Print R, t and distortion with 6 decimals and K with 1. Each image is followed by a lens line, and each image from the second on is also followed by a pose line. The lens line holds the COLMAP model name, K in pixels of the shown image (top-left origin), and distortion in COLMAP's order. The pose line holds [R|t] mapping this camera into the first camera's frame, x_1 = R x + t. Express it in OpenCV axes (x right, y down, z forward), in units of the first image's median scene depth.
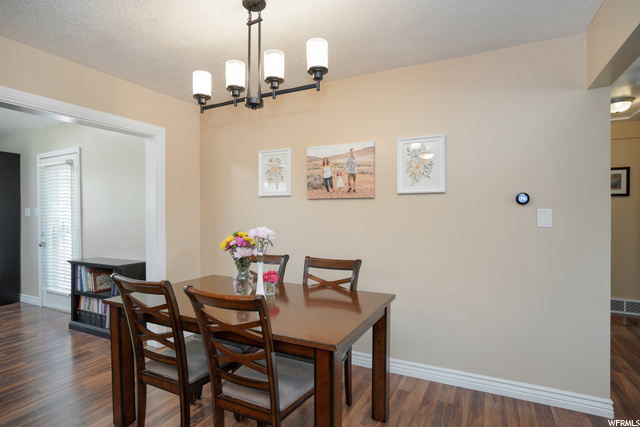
lens RADIAL K [[339.7, 0, 320.9], [0, 339.7, 215.3], [0, 0, 1]] dist [0.001218, 0.000285]
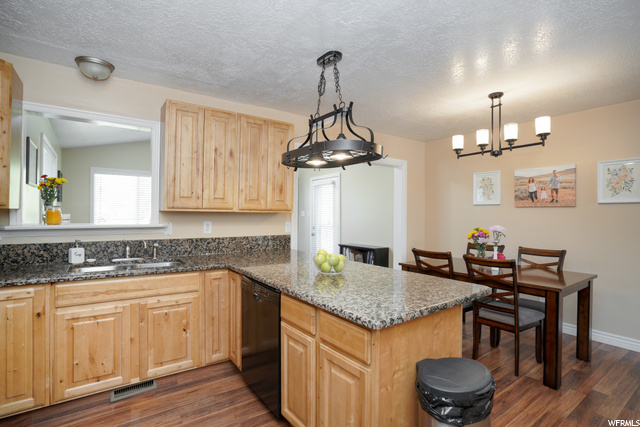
lens RADIAL K [[341.0, 0, 319.7], [0, 341.0, 215.0], [0, 0, 1]] dist [0.017663, 0.001115]
pose [[0.907874, 0.010776, -0.419104, -0.192905], [-0.013068, 0.999911, -0.002597, -0.001519], [0.419039, 0.007834, 0.907934, -0.669550]]
